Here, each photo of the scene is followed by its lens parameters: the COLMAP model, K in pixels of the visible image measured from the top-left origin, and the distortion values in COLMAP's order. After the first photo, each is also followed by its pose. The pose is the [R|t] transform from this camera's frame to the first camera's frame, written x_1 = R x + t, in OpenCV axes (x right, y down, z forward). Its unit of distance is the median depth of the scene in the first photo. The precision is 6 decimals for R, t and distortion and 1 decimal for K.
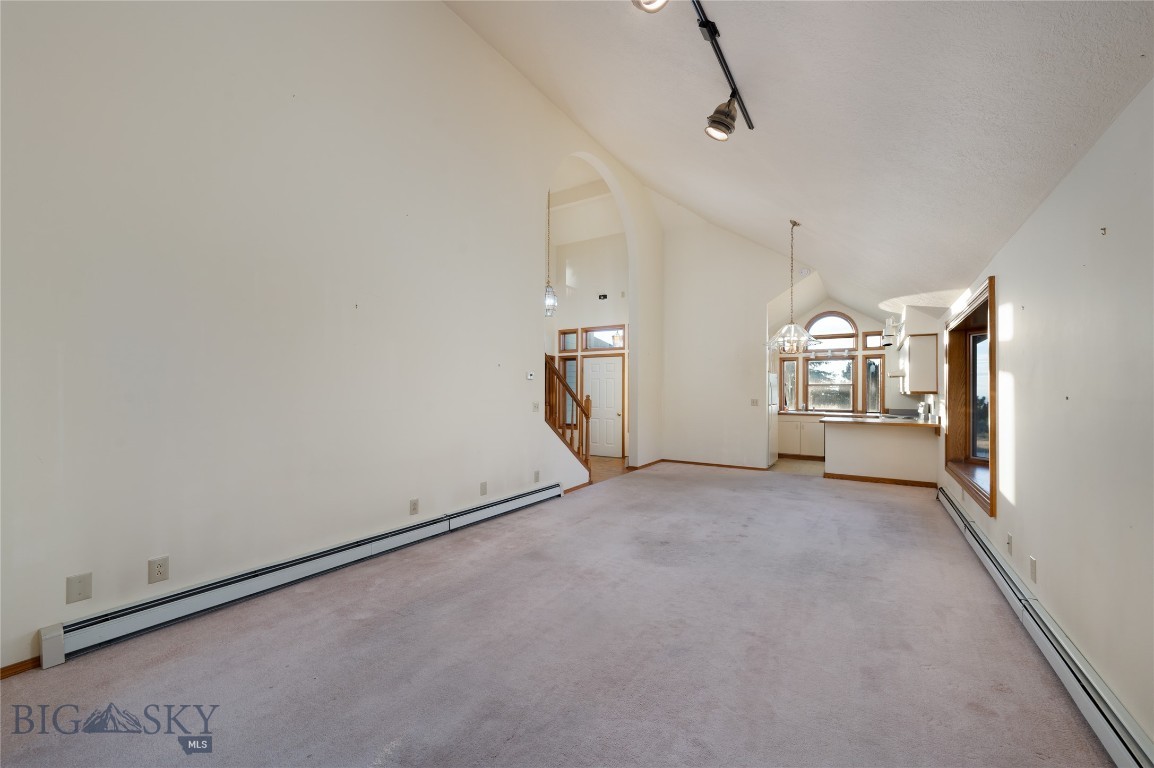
lens RADIAL K [[469.5, 0, 577.0], [0, 469.5, 384.0], [0, 0, 1]] dist [-0.000217, -0.000073]
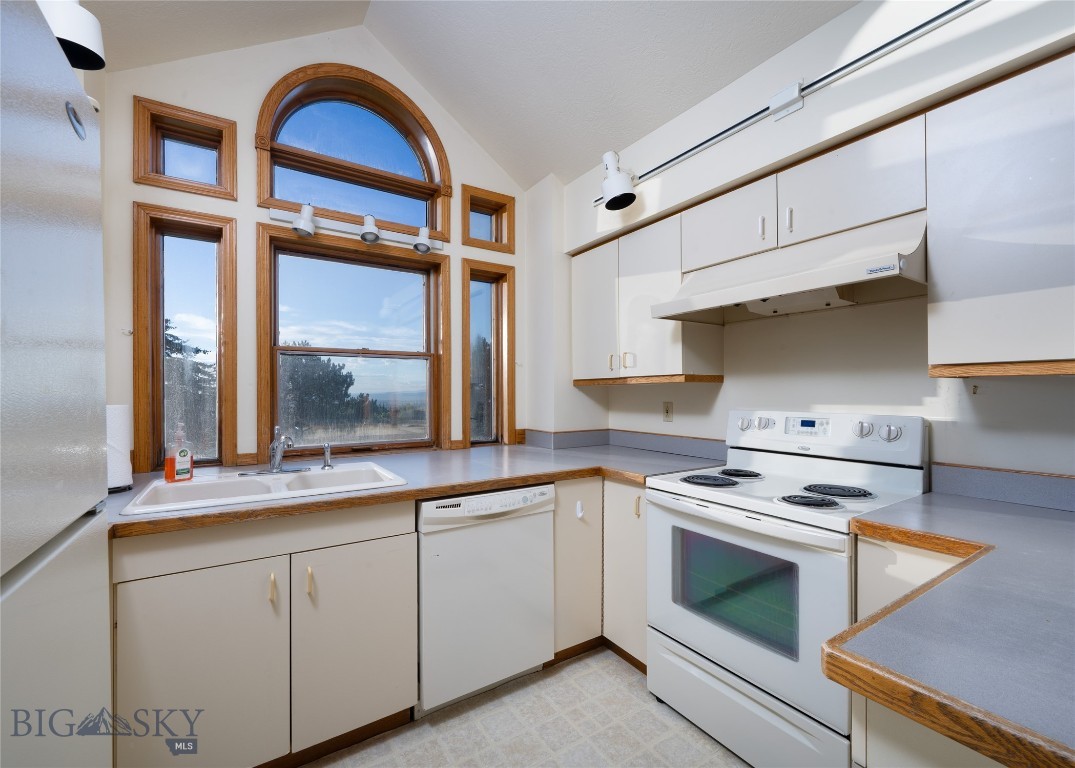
lens RADIAL K [[455.4, 0, 537.5], [0, 455.4, 384.0], [0, 0, 1]] dist [-0.000193, -0.000031]
pose [[0.415756, 0.003526, 0.909470, 0.356152], [-0.010234, 0.999947, 0.000801, 0.018862], [-0.909419, -0.009641, 0.415770, 0.826647]]
